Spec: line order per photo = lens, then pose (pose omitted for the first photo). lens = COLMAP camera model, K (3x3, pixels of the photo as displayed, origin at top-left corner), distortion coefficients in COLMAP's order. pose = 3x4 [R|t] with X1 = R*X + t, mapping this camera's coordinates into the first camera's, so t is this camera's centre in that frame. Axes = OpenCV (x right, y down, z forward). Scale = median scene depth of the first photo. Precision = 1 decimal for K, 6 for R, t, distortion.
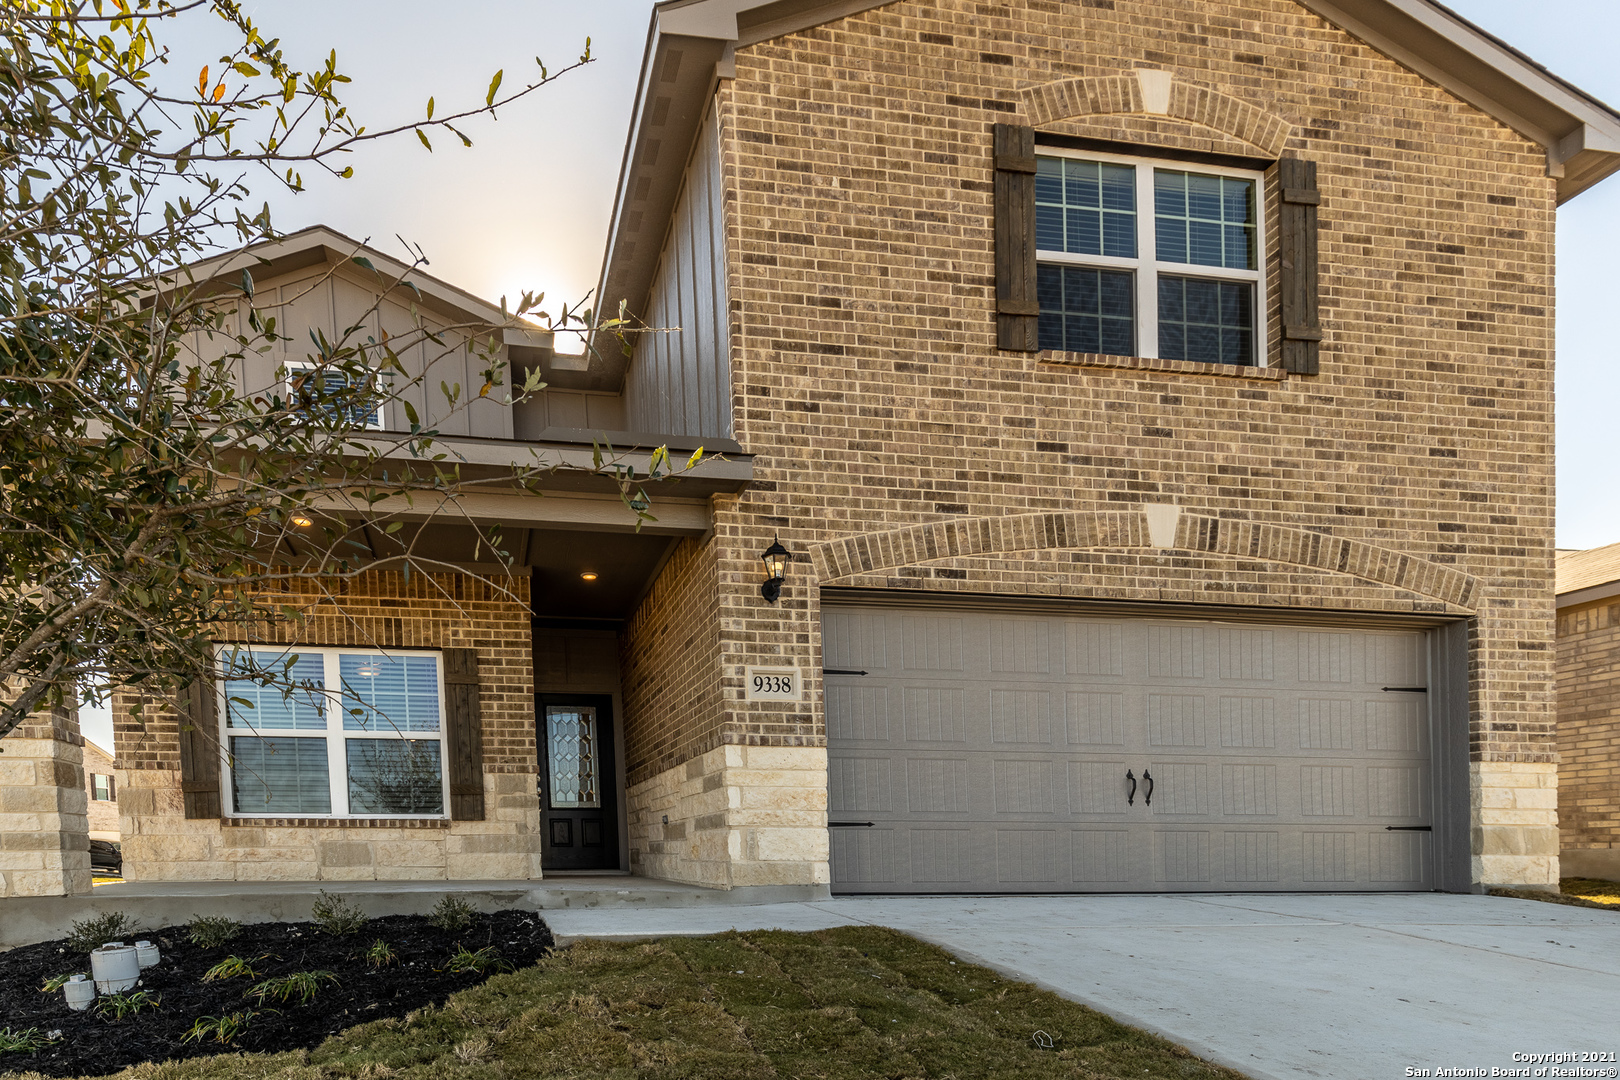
lens RADIAL K [[966.5, 0, 472.6], [0, 966.5, 729.8], [0, 0, 1]] dist [0.001288, -0.001062]
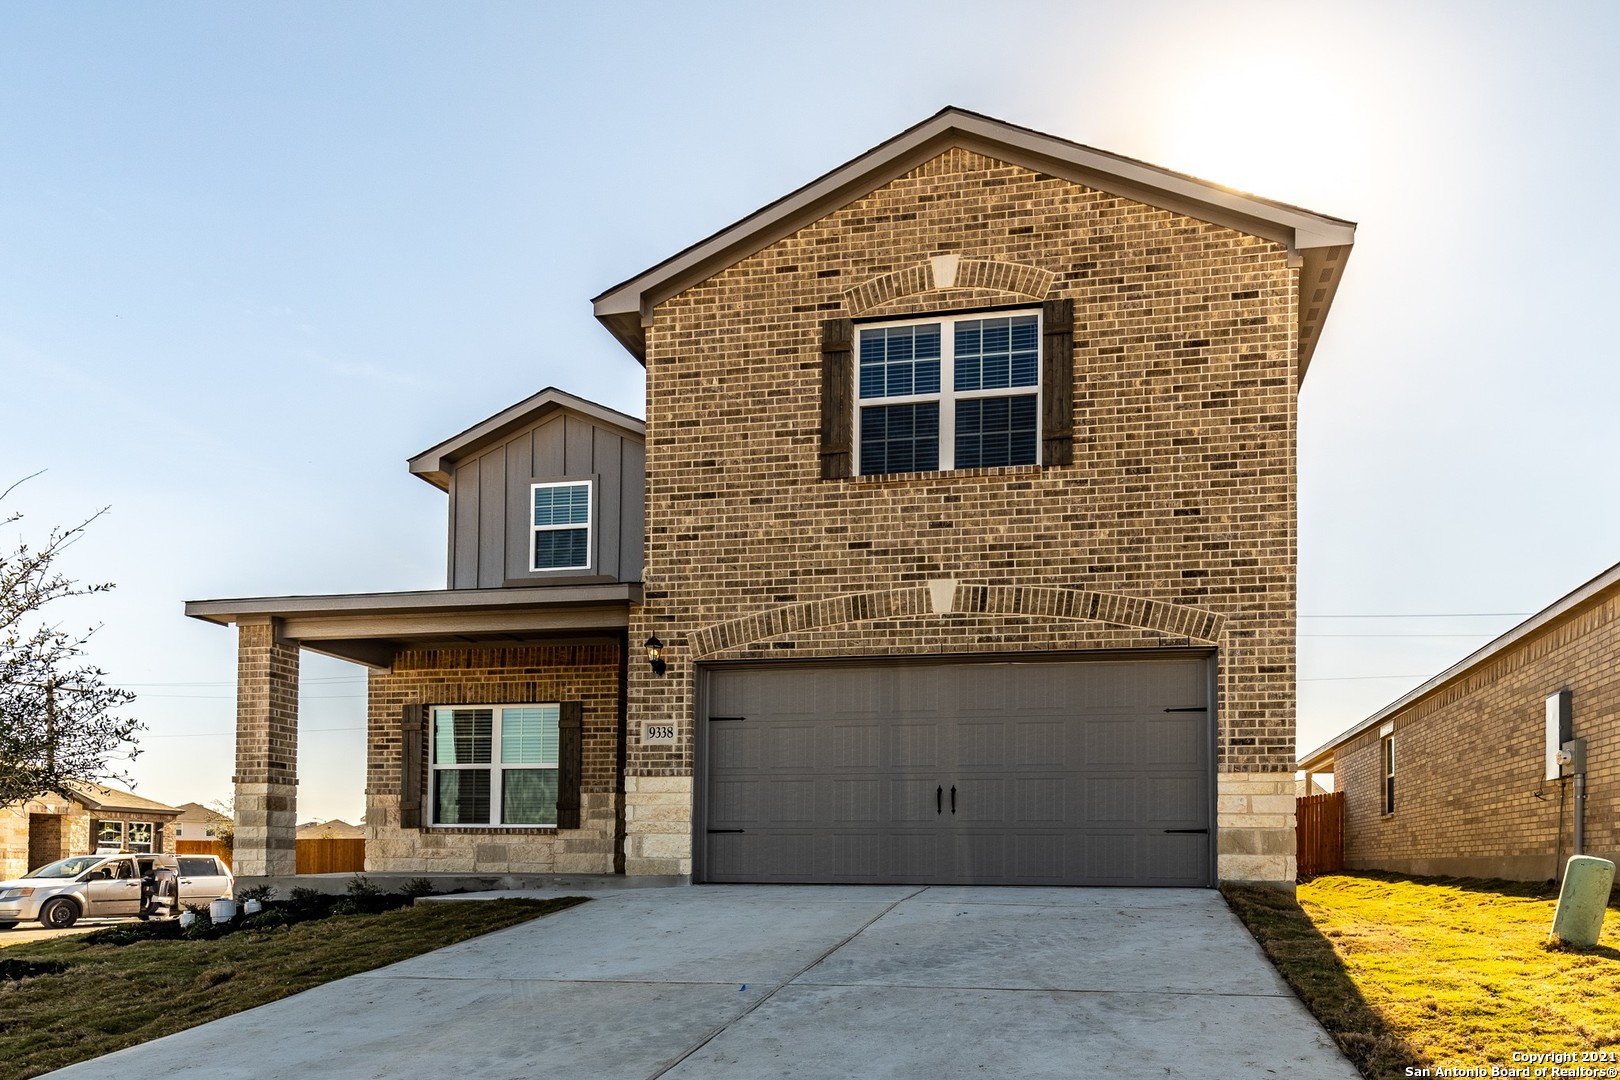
lens RADIAL K [[1249.1, 0, 820.2], [0, 1249.1, 459.2], [0, 0, 1]] dist [-0.011238, -0.005932]
pose [[0.916930, -0.119188, -0.380834, 1.199408], [0.045771, 0.979468, -0.196336, -0.064436], [0.396415, 0.162595, 0.903558, -0.624814]]
